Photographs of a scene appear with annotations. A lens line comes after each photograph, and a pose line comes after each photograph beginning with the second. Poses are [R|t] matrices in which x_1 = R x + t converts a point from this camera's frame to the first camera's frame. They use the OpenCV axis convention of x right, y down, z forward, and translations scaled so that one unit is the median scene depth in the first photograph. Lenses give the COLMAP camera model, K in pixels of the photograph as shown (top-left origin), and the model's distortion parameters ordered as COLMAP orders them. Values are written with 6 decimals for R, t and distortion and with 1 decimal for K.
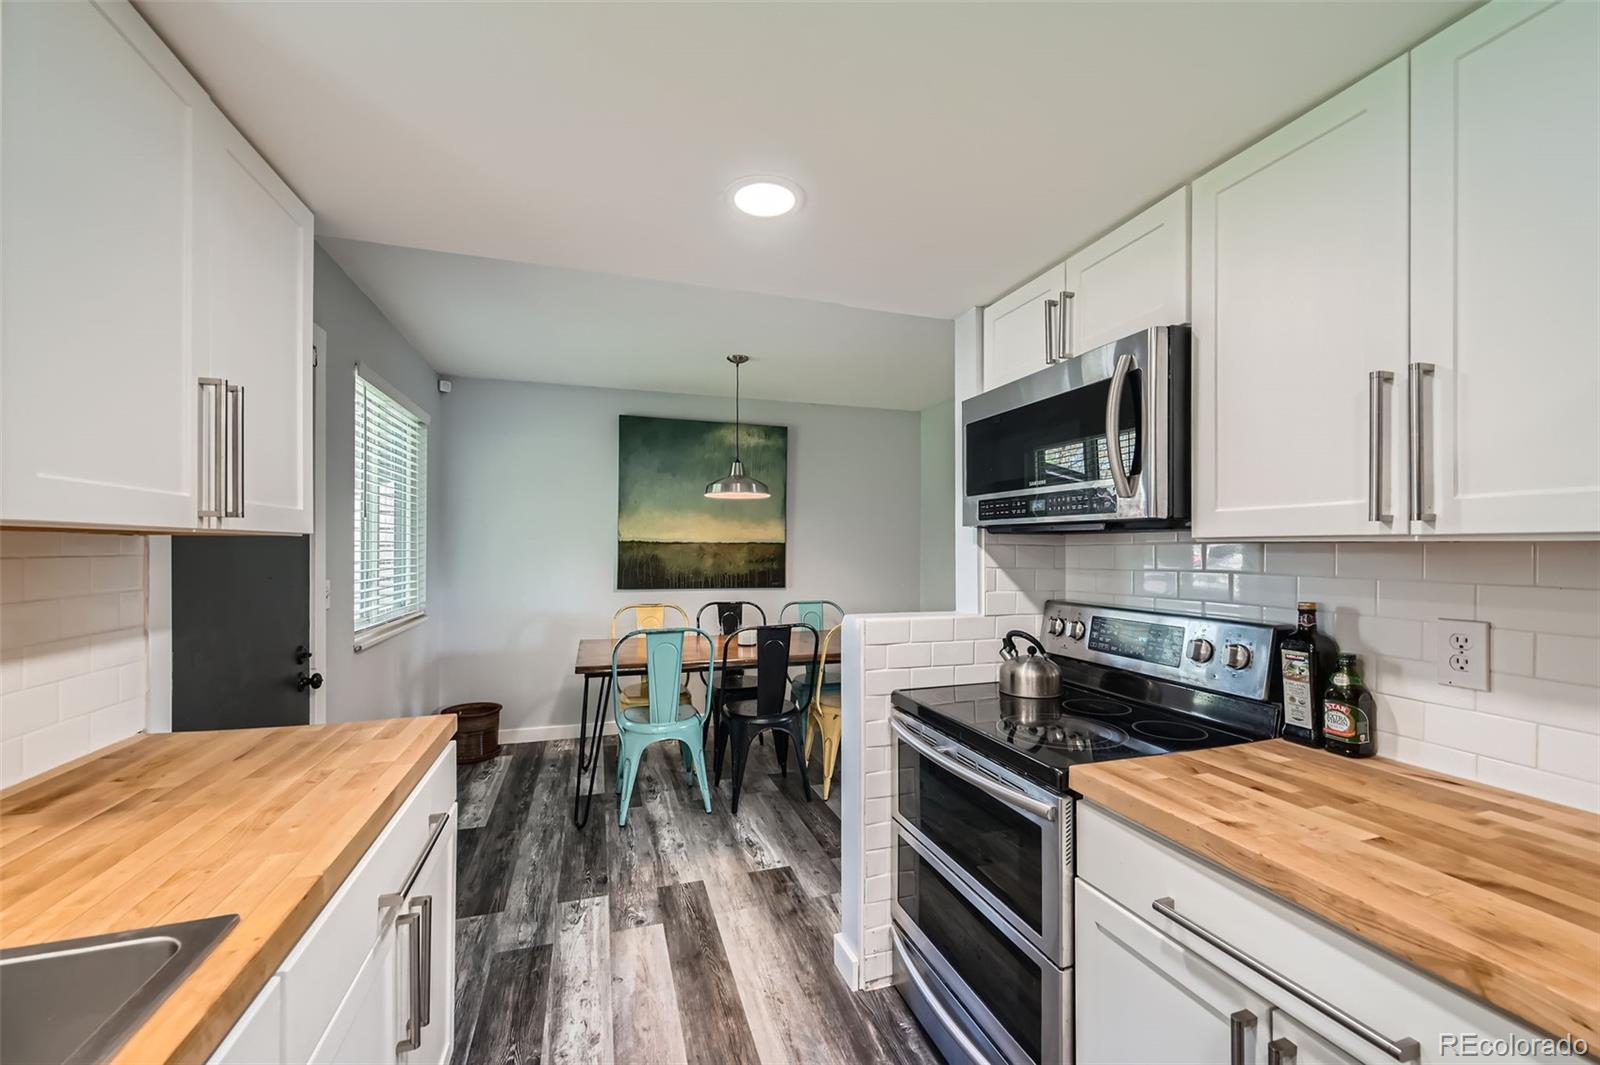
lens RADIAL K [[637.1, 0, 807.5], [0, 637.1, 542.9], [0, 0, 1]] dist [0.000892, 0.000092]
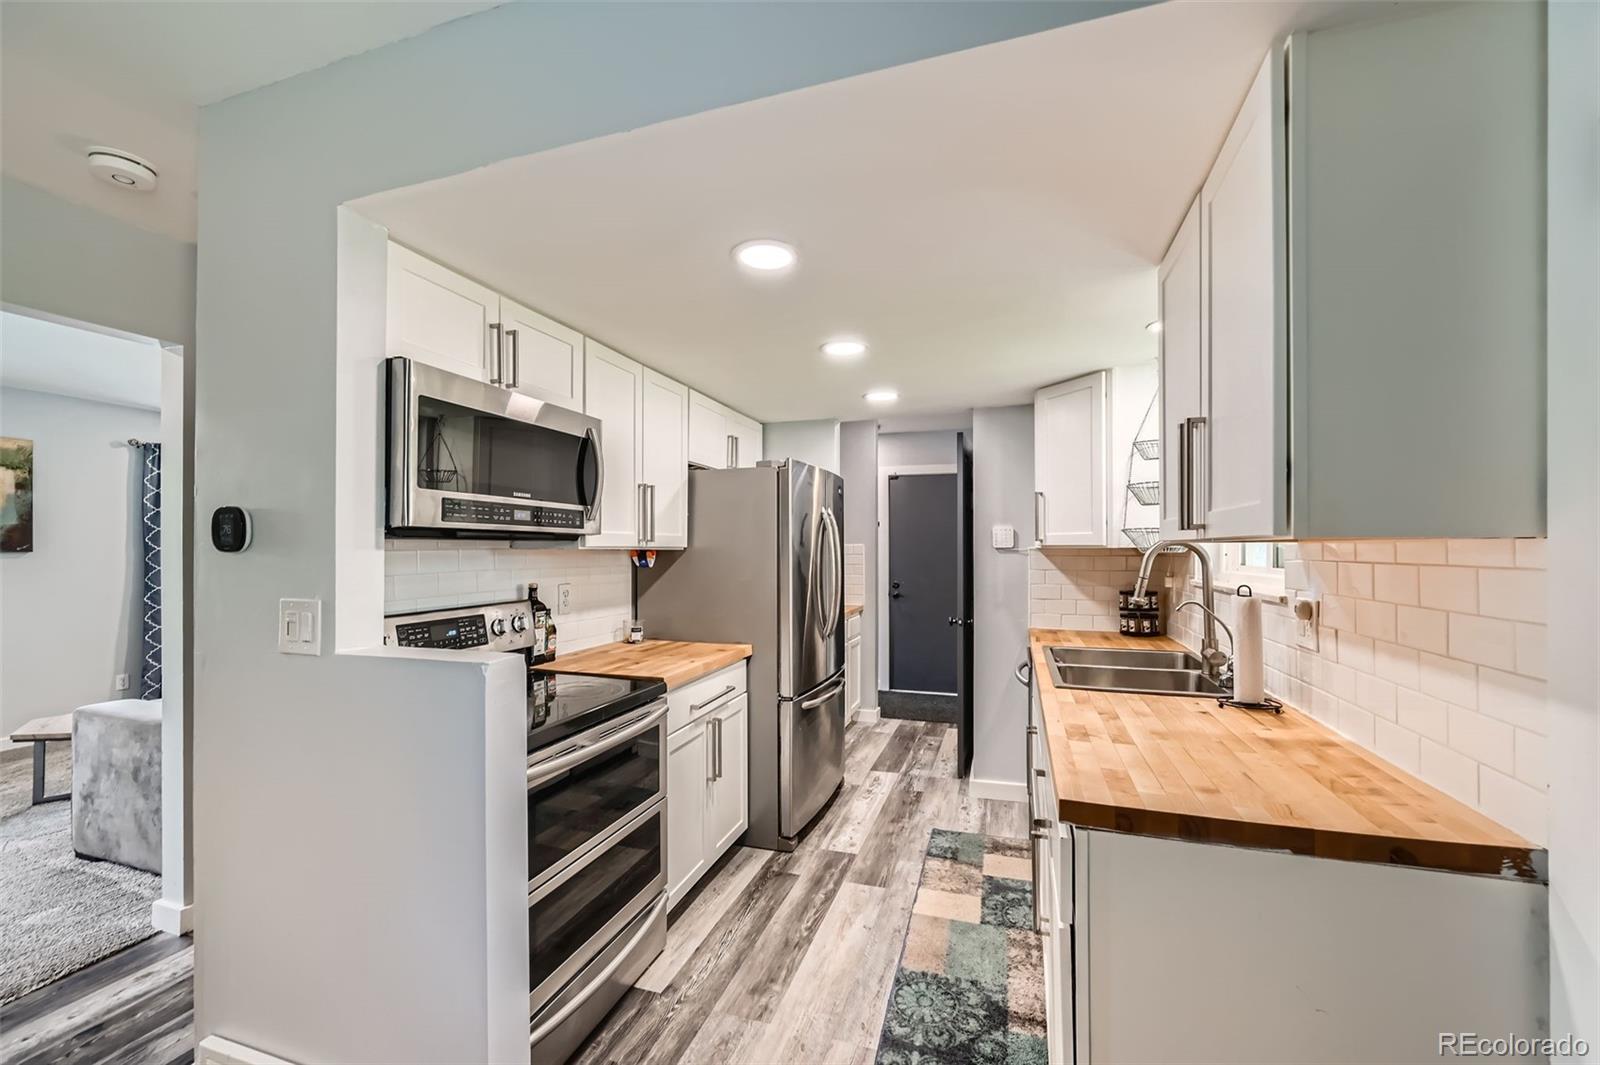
lens RADIAL K [[637.1, 0, 805.6], [0, 637.1, 540.2], [0, 0, 1]] dist [0.000892, 0.000092]
pose [[-0.804967, 0.010482, 0.593227, -0.739938], [0.002376, 0.999893, -0.014444, 0.001925], [-0.593315, -0.010218, -0.804905, 1.712611]]
